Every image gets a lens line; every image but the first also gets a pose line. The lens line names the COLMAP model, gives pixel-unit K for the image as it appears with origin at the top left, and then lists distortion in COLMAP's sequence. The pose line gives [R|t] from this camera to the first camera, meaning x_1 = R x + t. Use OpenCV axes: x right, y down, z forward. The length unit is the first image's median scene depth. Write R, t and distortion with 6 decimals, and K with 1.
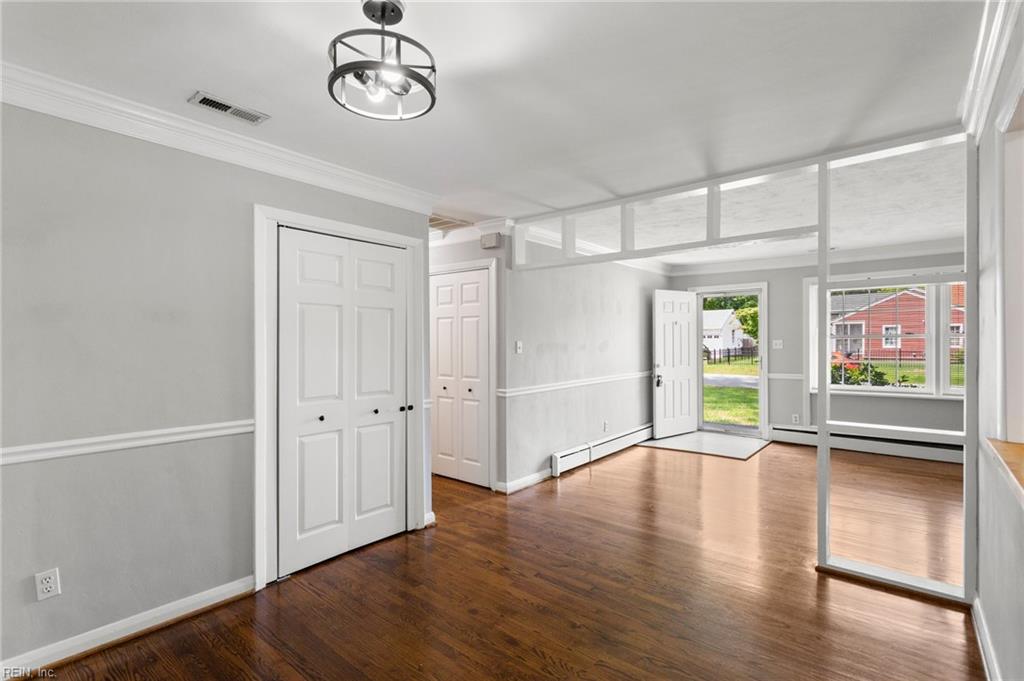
lens RADIAL K [[495.9, 0, 511.6], [0, 495.9, 339.9], [0, 0, 1]] dist [0.002898, -0.000012]
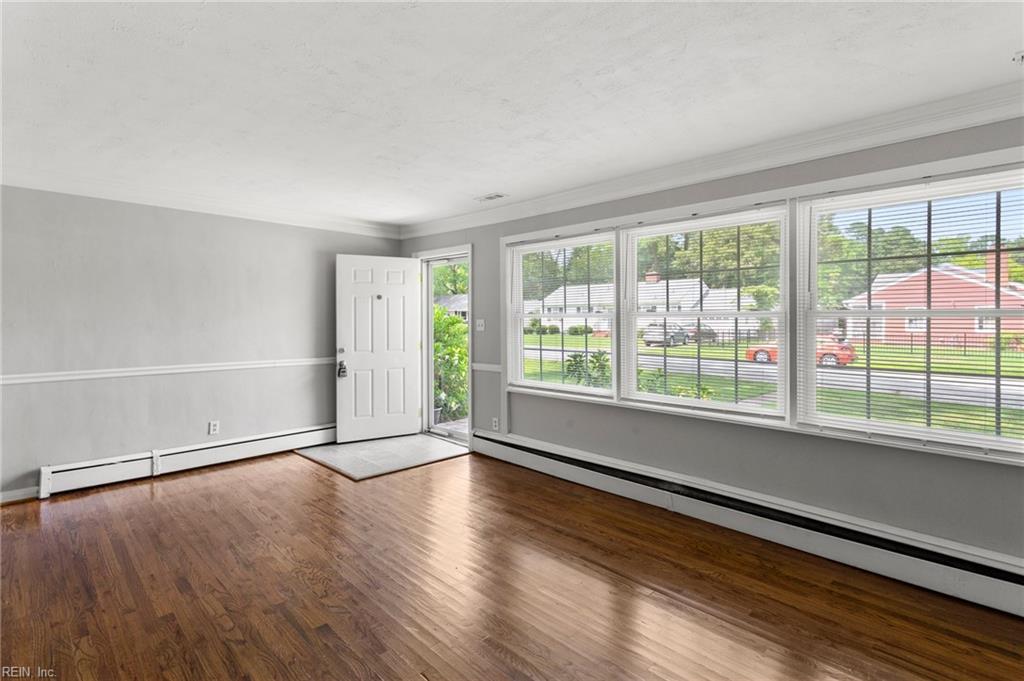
lens RADIAL K [[495.9, 0, 514.5], [0, 495.9, 321.7], [0, 0, 1]] dist [0.002898, -0.000012]
pose [[0.995370, 0.009889, -0.095608, 0.655317], [-0.009694, 0.999950, 0.002504, 0.001190], [0.095628, -0.001566, 0.995416, 0.245042]]
